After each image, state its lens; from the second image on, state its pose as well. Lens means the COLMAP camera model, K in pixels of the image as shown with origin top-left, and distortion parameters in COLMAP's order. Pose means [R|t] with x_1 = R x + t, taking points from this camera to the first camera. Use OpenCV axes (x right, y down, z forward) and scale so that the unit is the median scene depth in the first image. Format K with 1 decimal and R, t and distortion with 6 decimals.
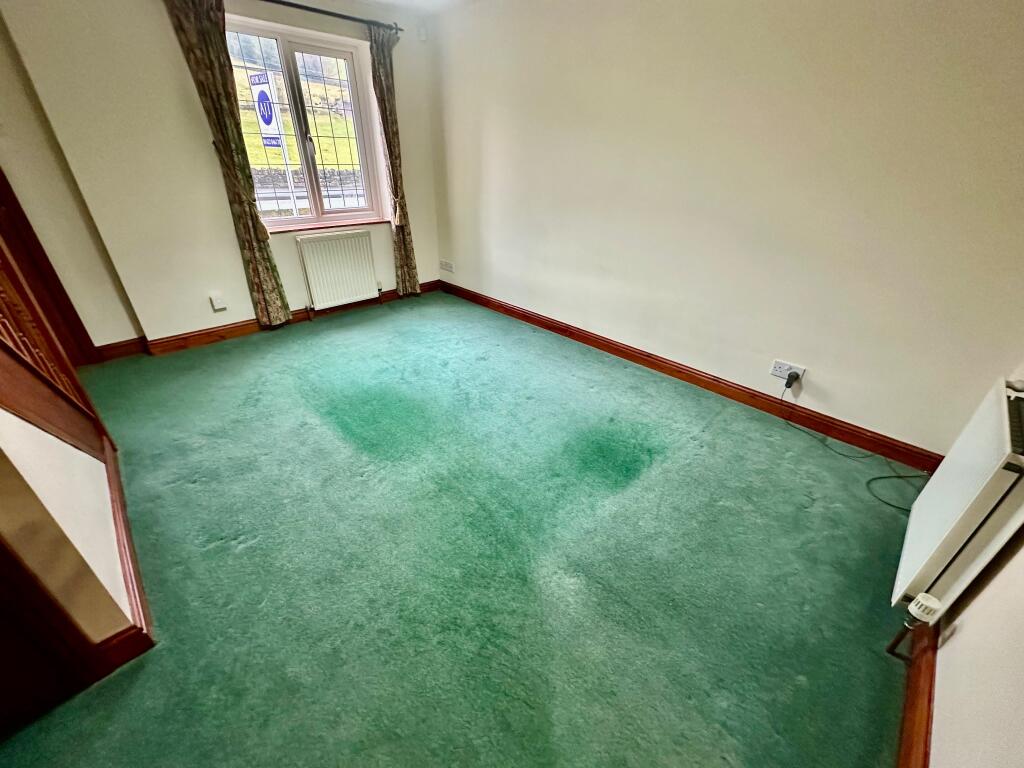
lens RADIAL K [[405.5, 0, 510.1], [0, 405.5, 385.1], [0, 0, 1]] dist [-0.005106, -0.000936]
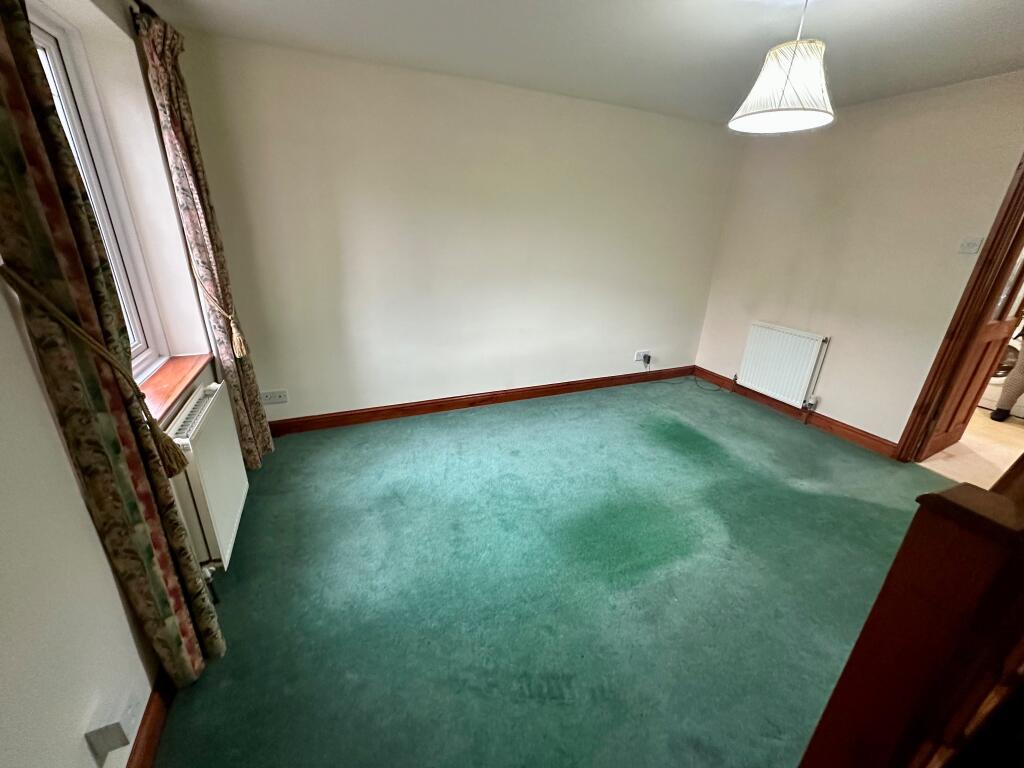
lens RADIAL K [[405.5, 0, 513.2], [0, 405.5, 383.2], [0, 0, 1]] dist [-0.005106, -0.000936]
pose [[0.353281, -0.345603, 0.869339, -0.989572], [0.439180, 0.881767, 0.172070, -0.442321], [-0.826023, 0.321007, 0.463293, 0.650990]]
